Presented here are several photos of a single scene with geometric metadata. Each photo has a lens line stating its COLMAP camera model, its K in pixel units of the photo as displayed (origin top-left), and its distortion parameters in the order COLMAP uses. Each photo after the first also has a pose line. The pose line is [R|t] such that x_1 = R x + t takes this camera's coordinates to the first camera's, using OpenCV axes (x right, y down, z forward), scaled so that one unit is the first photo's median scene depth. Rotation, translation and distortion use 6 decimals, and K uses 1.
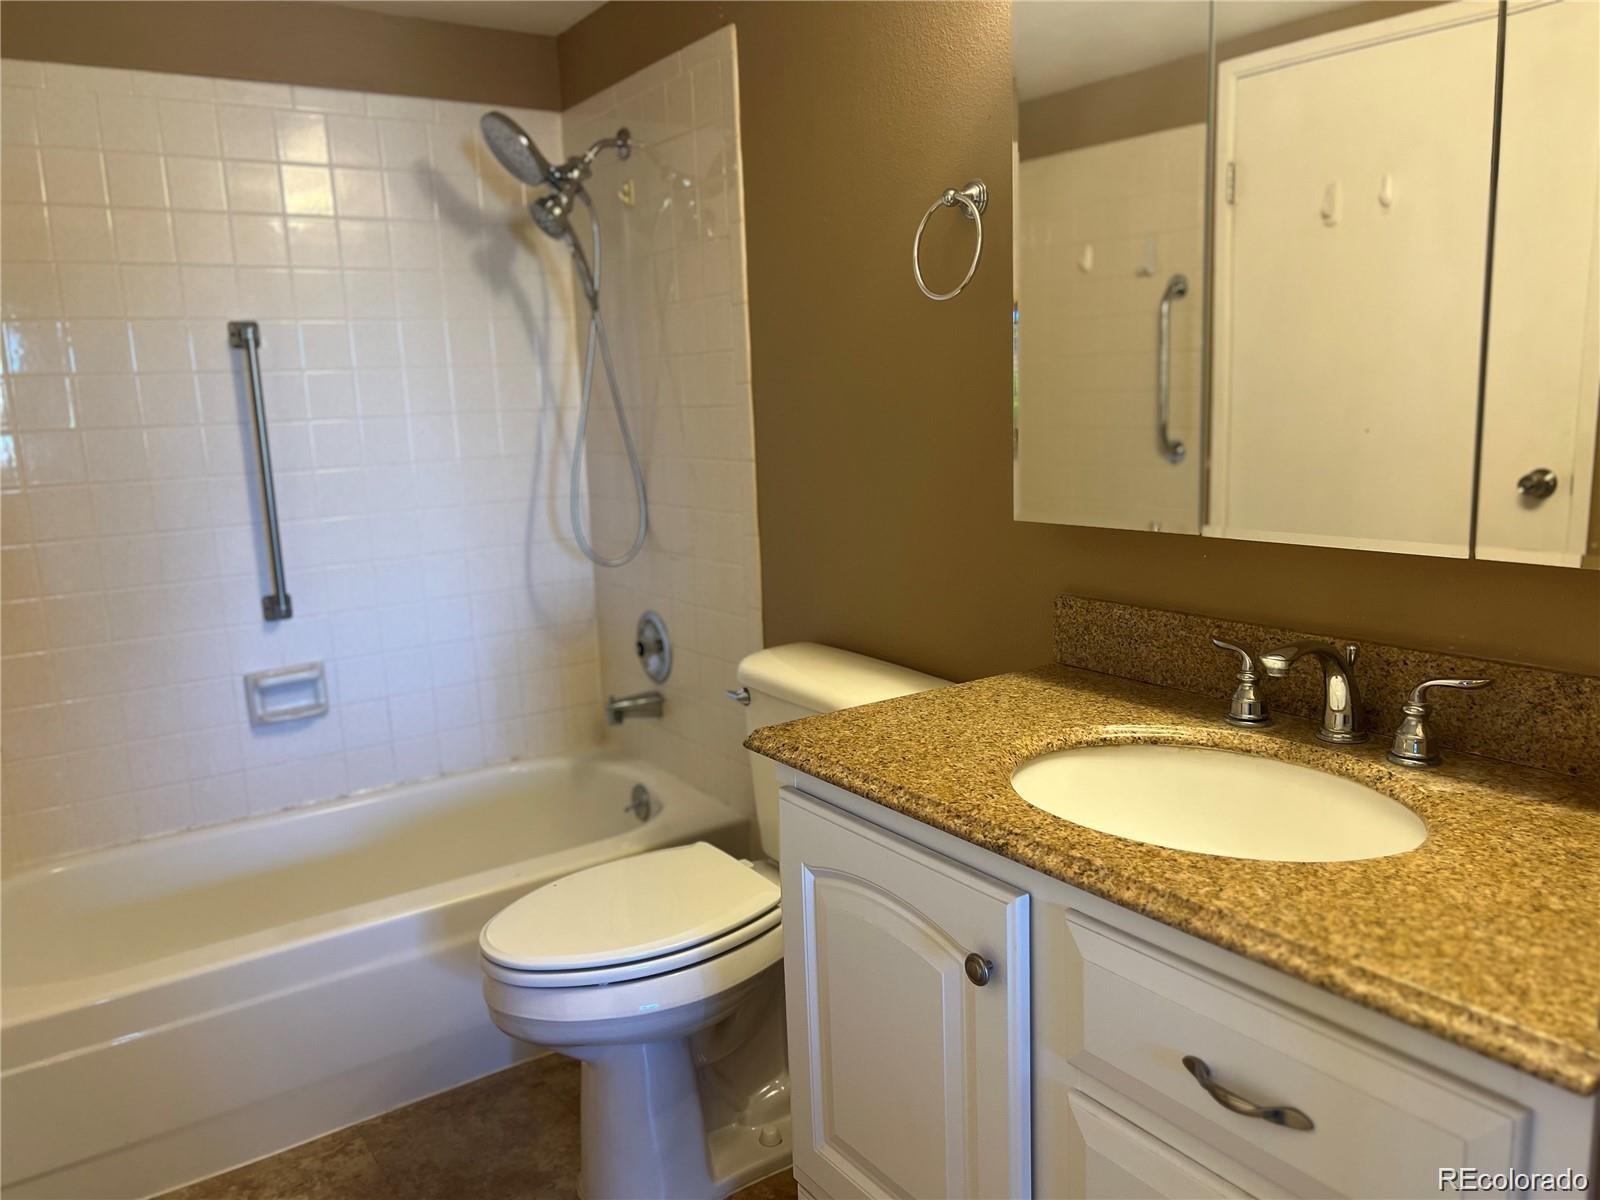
lens RADIAL K [[1222.4, 0, 800.0], [0, 1222.4, 600.0], [0, 0, 1]] dist [0.000118, -0.000221]
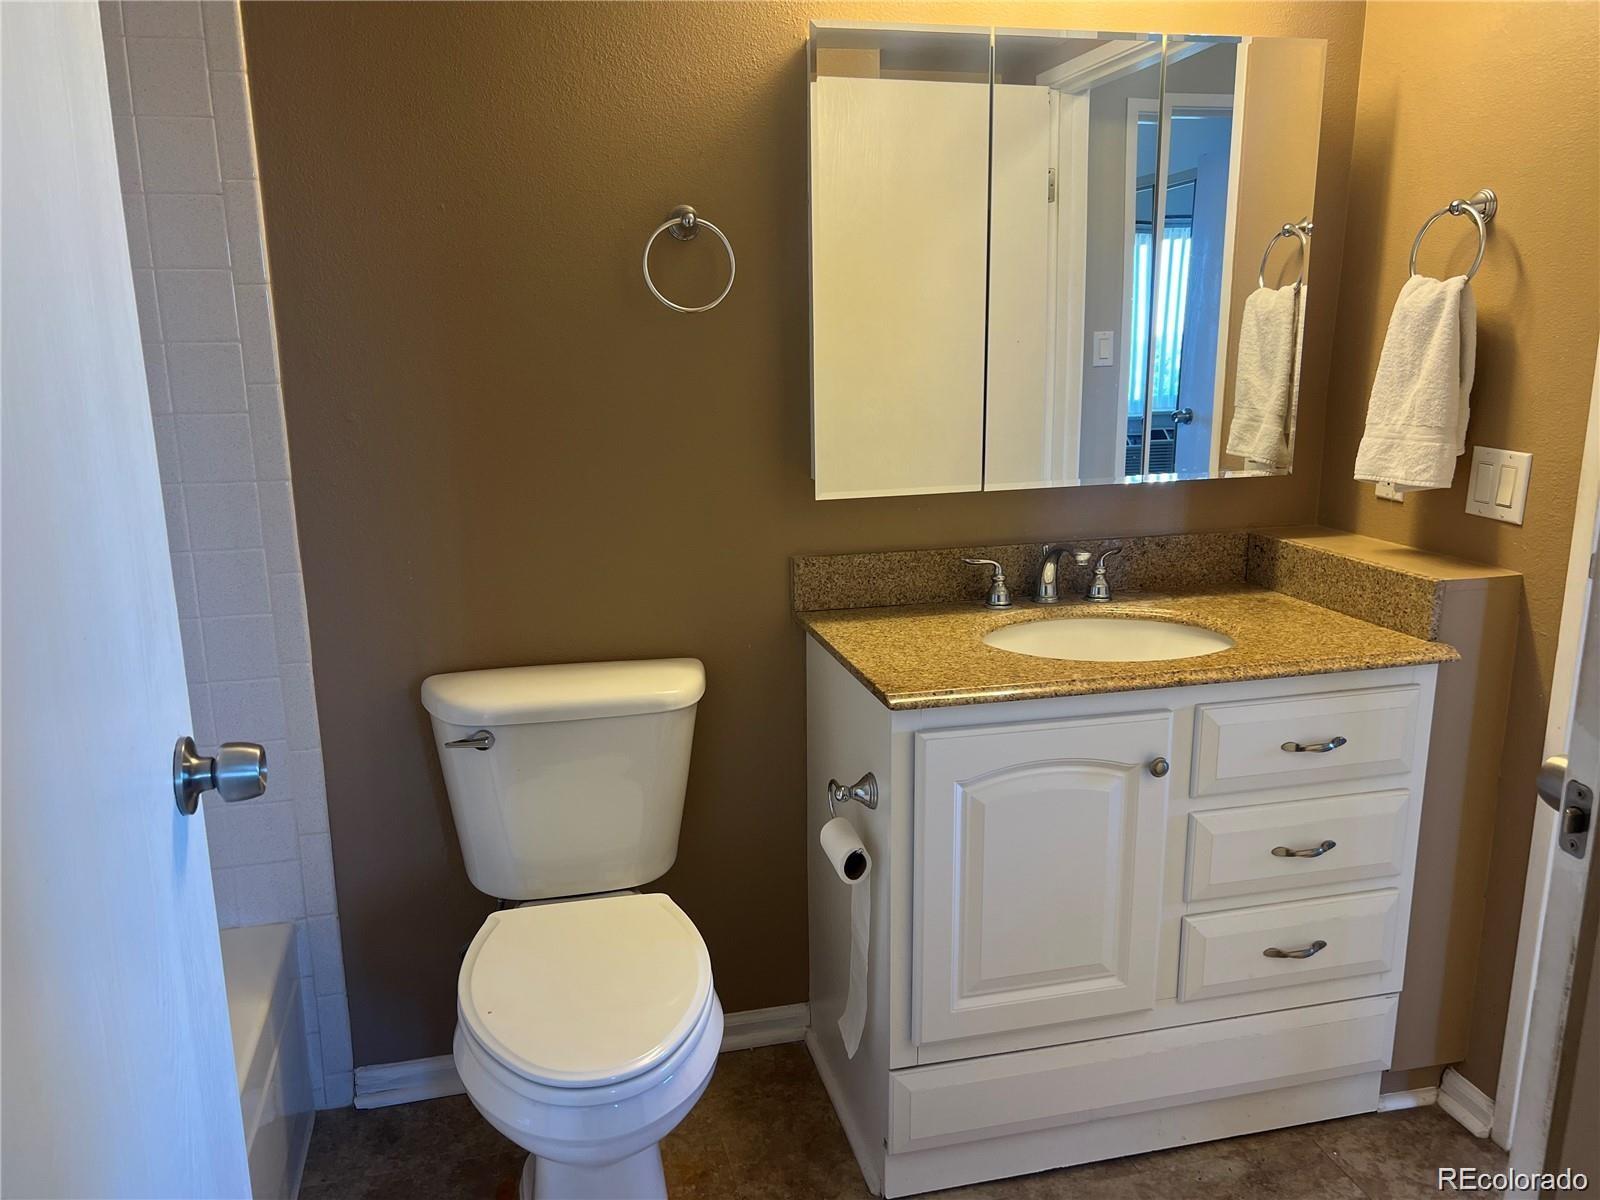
lens RADIAL K [[1182.0, 0, 800.0], [0, 1182.0, 600.0], [0, 0, 1]] dist [0.056438, -0.000252]
pose [[0.342836, -0.176935, 0.922582, -1.171416], [0.156923, 0.979089, 0.129459, -0.151770], [-0.926196, 0.100391, 0.363432, 0.715085]]
